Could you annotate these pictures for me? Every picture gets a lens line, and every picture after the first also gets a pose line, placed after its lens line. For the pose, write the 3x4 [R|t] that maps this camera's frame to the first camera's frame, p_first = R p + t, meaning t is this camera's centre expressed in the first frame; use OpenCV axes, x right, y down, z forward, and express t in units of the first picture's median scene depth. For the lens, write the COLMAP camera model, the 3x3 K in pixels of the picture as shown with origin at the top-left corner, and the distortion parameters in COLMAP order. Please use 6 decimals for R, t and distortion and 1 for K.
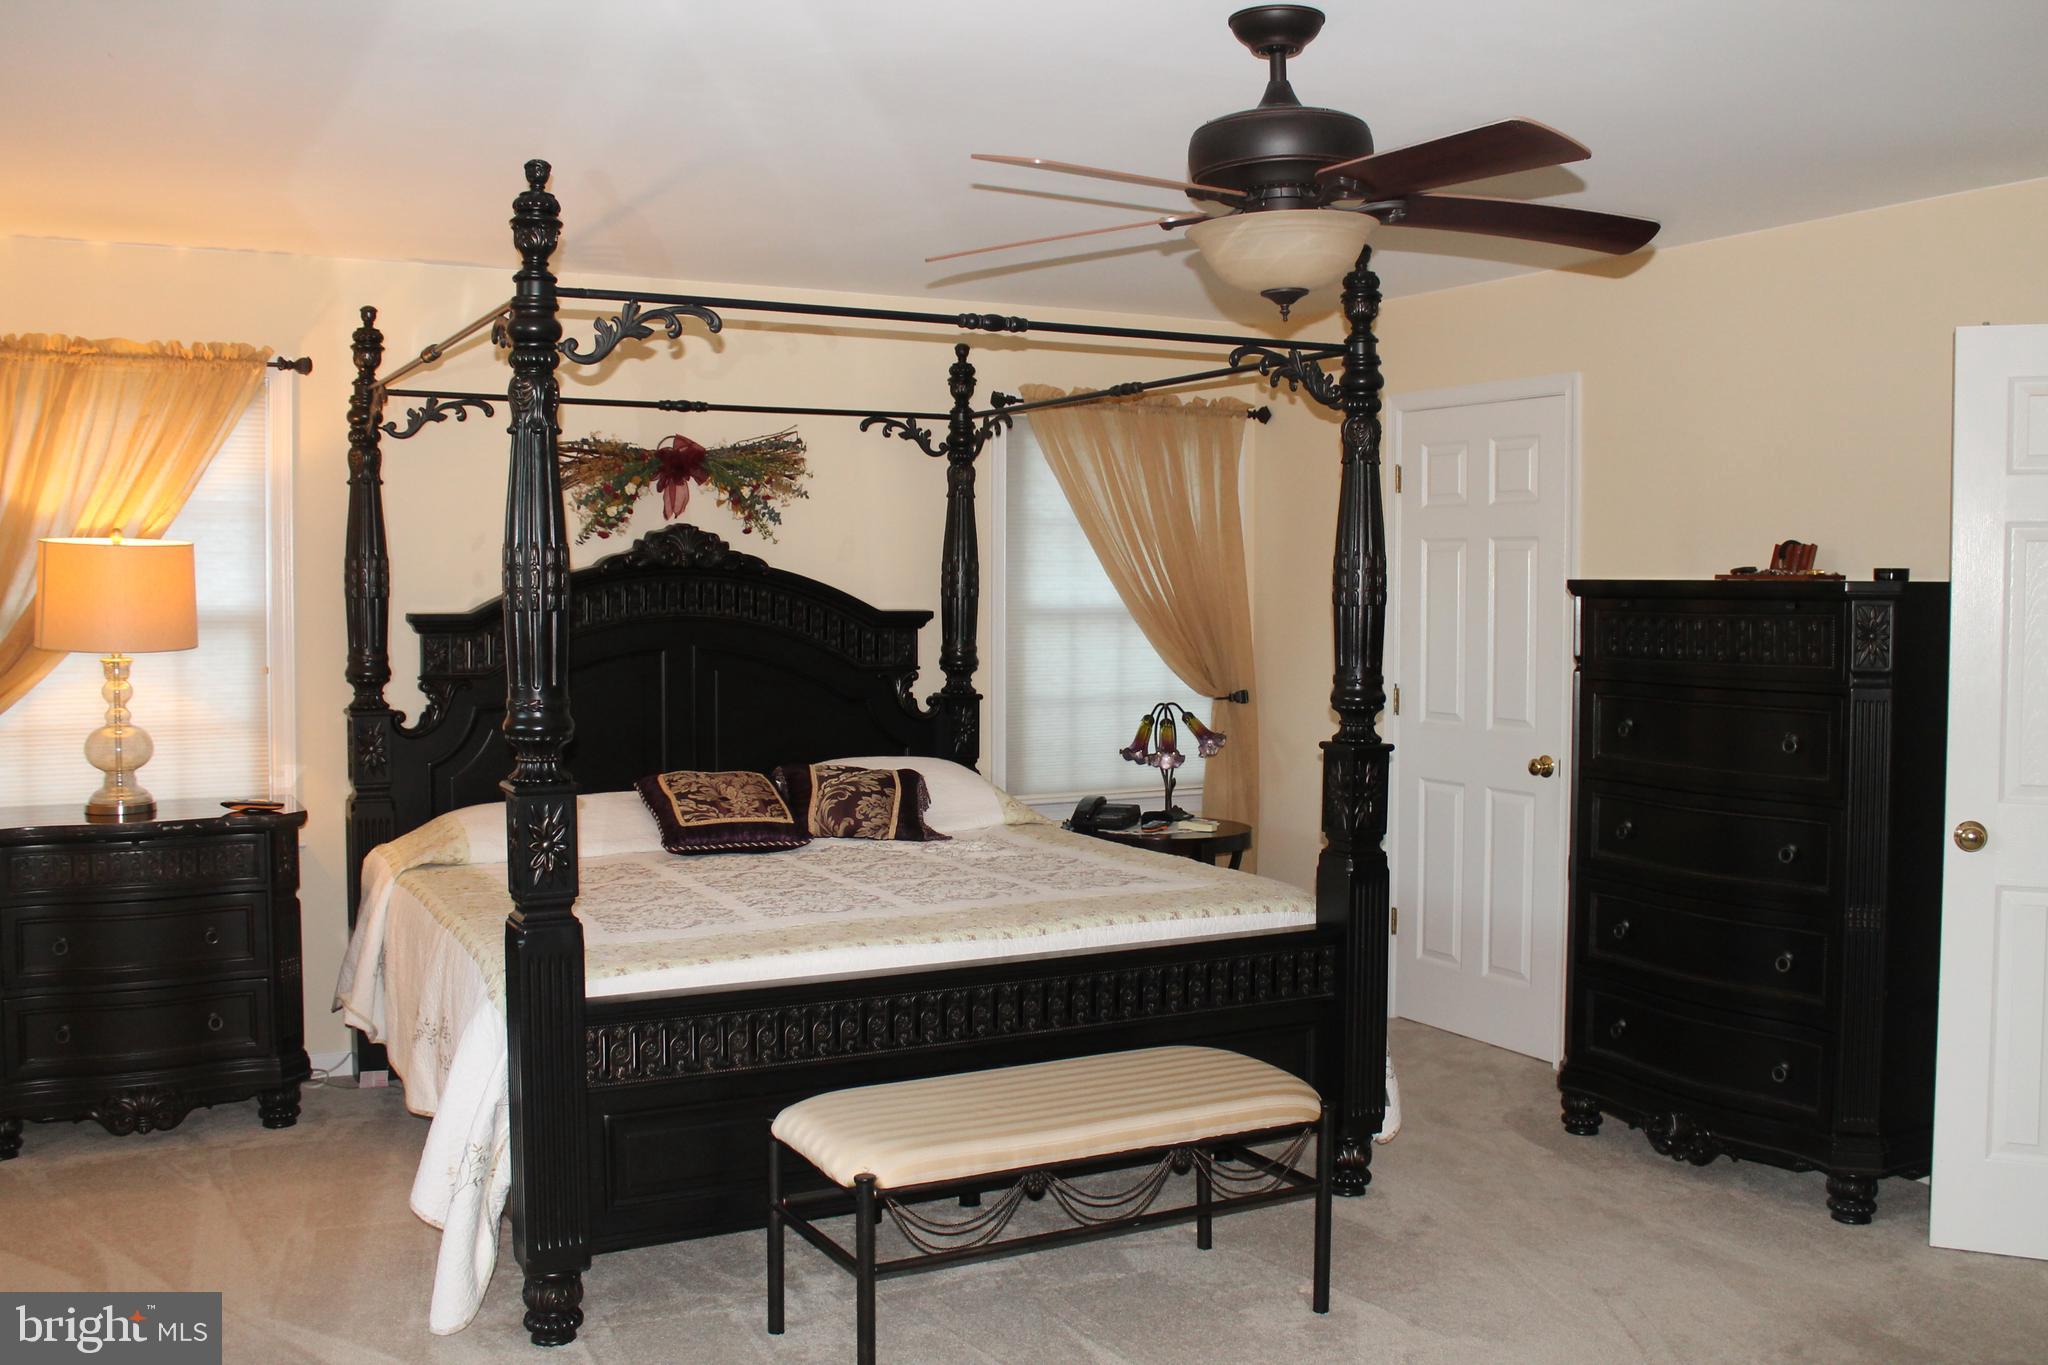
lens RADIAL K [[1960.2, 0, 1020.7], [0, 1960.2, 690.9], [0, 0, 1]] dist [-0.148078, 0.154788]
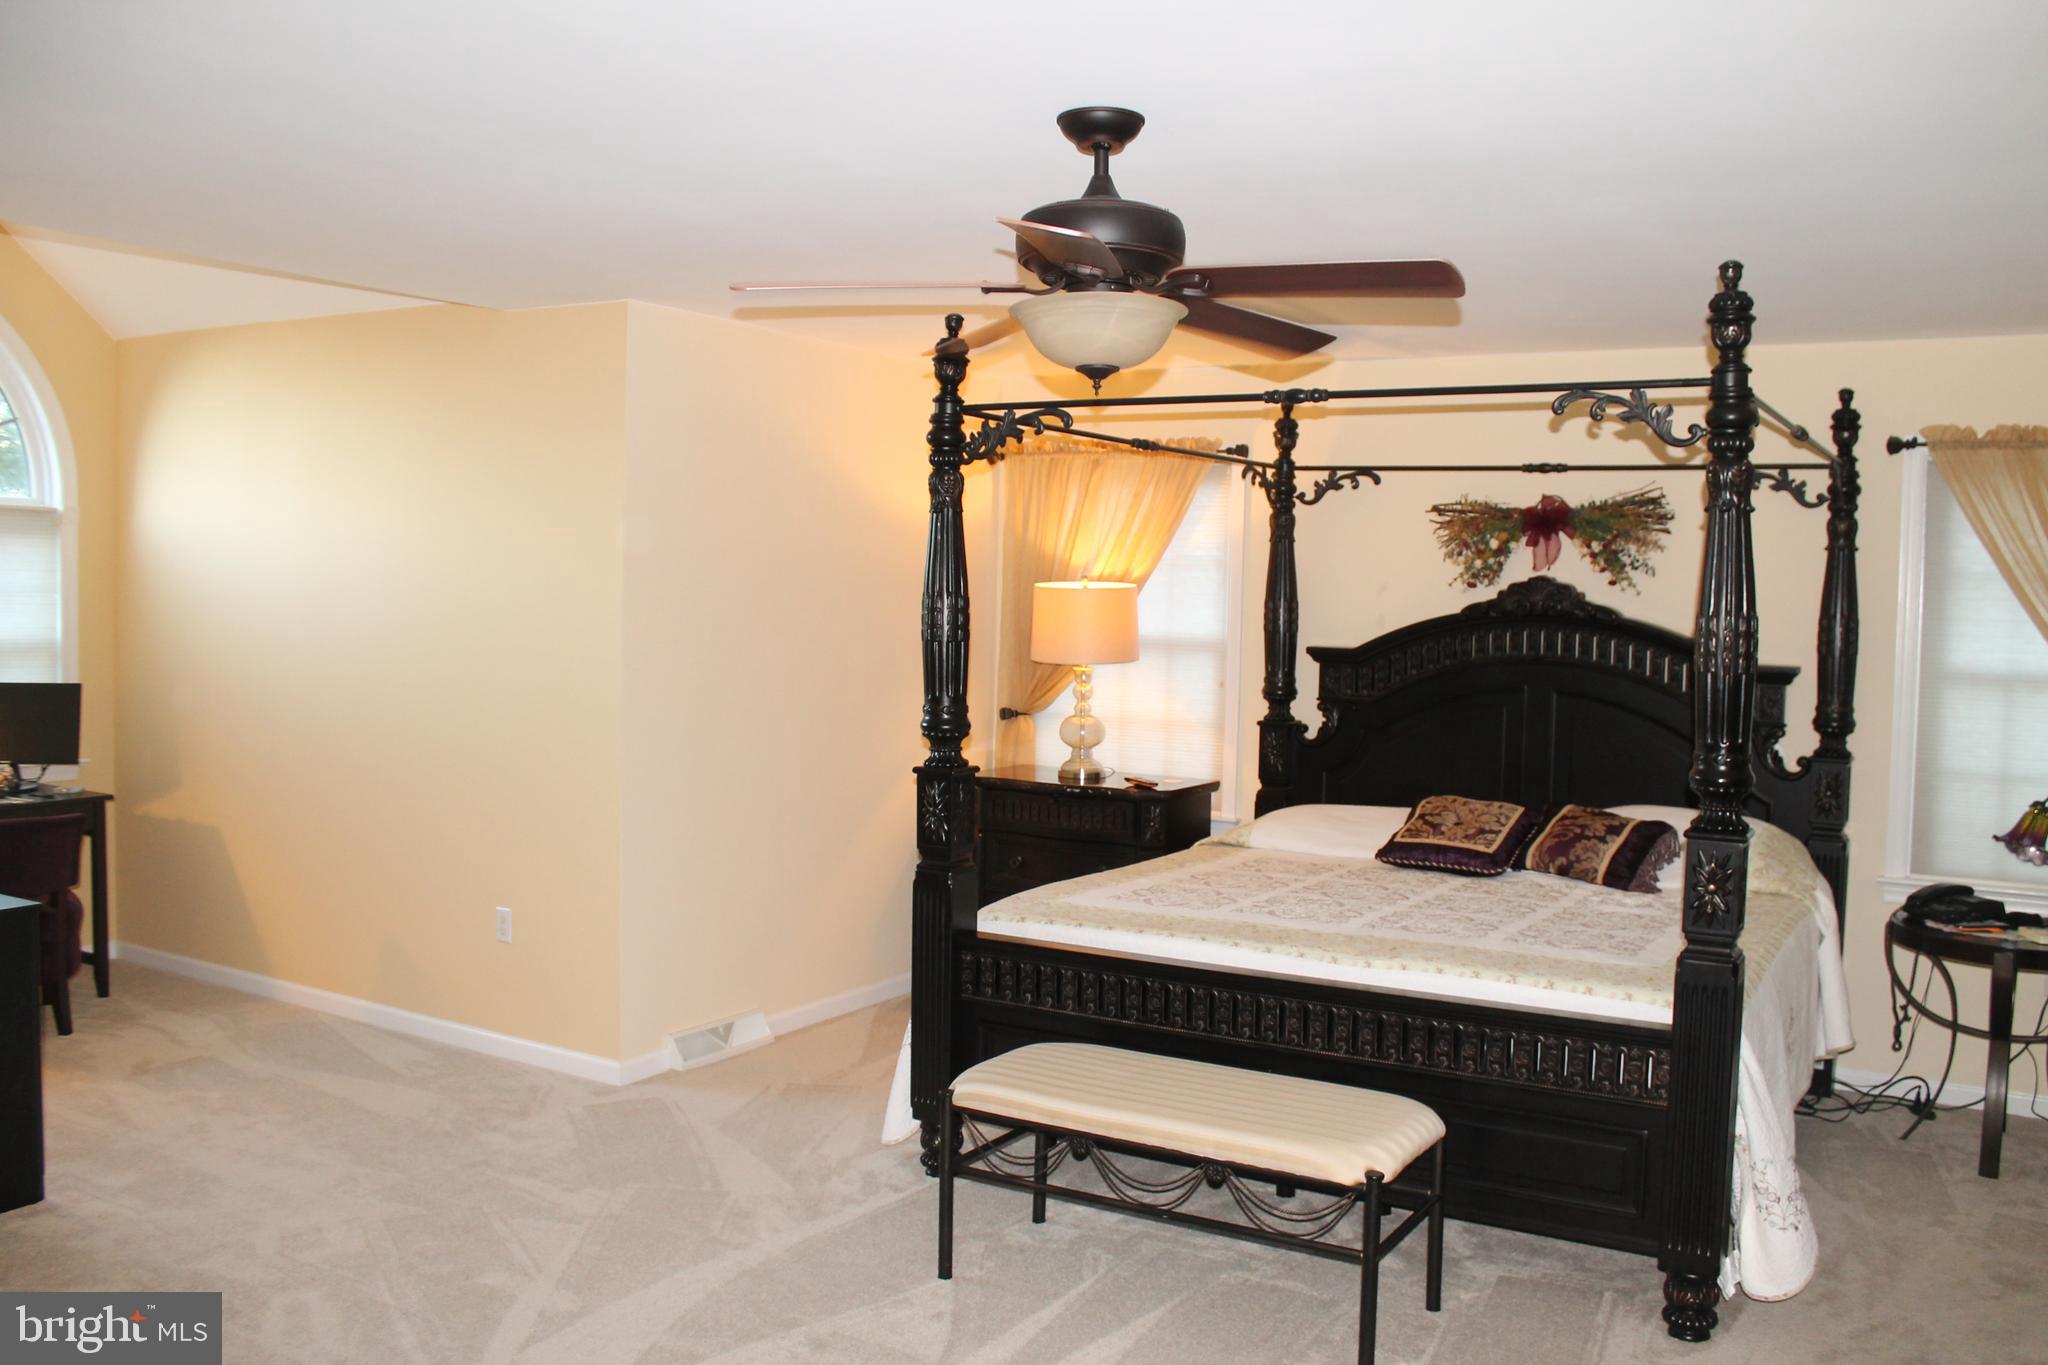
lens RADIAL K [[1760.8, 0, 1020.8], [0, 1760.8, 677.9], [0, 0, 1]] dist [-0.166921, 0.158960]
pose [[0.498276, 0.052280, -0.865441, 0.568576], [-0.071737, 0.997244, 0.018939, -0.027874], [0.864045, 0.052647, 0.500653, 0.281573]]
